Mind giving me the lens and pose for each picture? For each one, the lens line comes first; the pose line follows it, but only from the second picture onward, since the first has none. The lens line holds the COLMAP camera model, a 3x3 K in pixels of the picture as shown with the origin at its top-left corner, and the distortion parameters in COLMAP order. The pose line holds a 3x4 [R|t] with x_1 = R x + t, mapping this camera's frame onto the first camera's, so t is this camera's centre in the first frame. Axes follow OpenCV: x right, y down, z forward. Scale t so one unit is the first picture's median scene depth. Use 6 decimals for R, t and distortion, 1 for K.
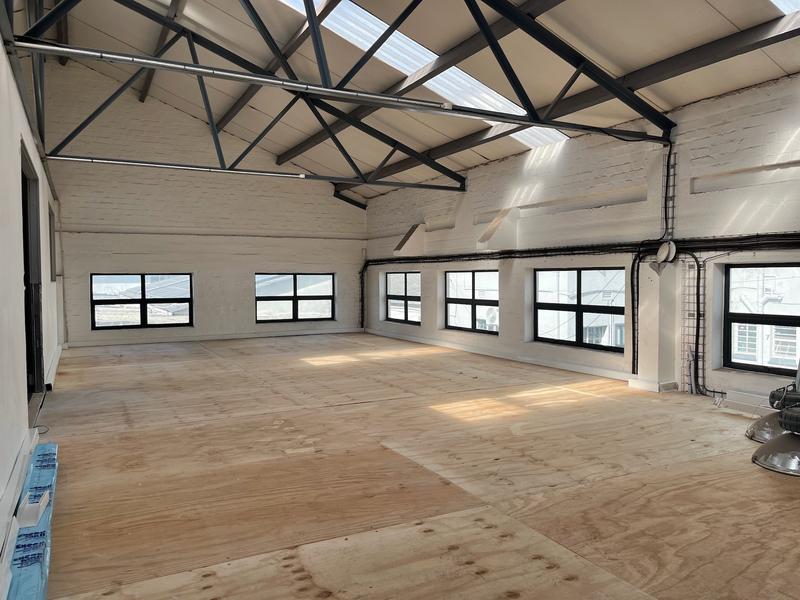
lens RADIAL K [[610.8, 0, 399.7], [0, 610.8, 303.1], [0, 0, 1]] dist [0.049812, -0.071423]
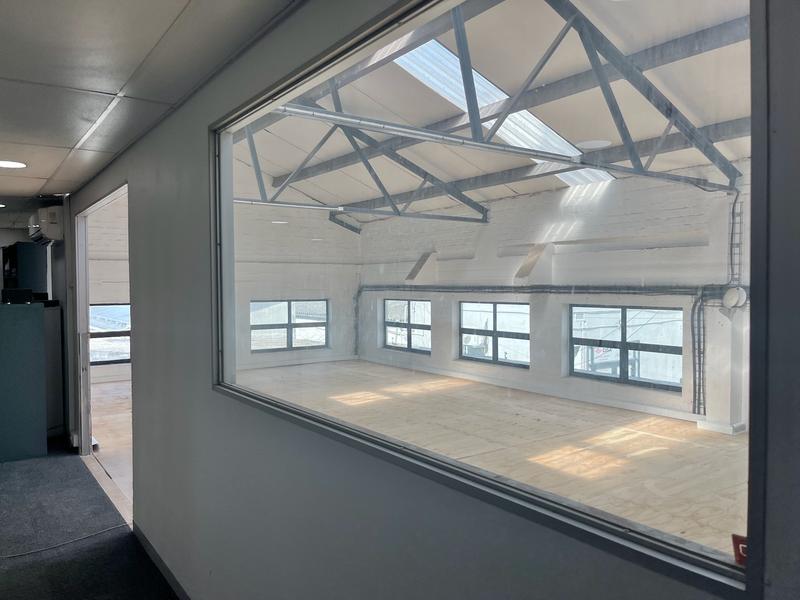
lens RADIAL K [[610.8, 0, 398.1], [0, 610.8, 300.1], [0, 0, 1]] dist [0.049812, -0.071423]
pose [[0.990604, -0.002197, 0.136742, -0.210808], [0.004450, 0.999859, -0.016173, -0.050399], [-0.136687, 0.016629, 0.990475, 0.041806]]
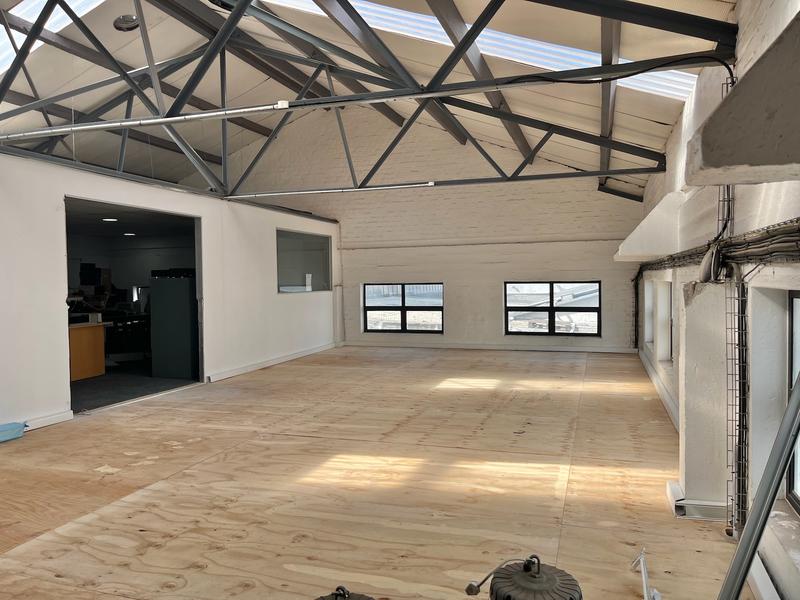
lens RADIAL K [[610.8, 0, 383.3], [0, 610.8, 294.5], [0, 0, 1]] dist [0.049812, -0.071423]
pose [[0.683388, 0.014842, -0.729904, 0.497771], [-0.021573, 0.999767, 0.000132, -0.038700], [0.729736, 0.015656, 0.683549, 0.326339]]
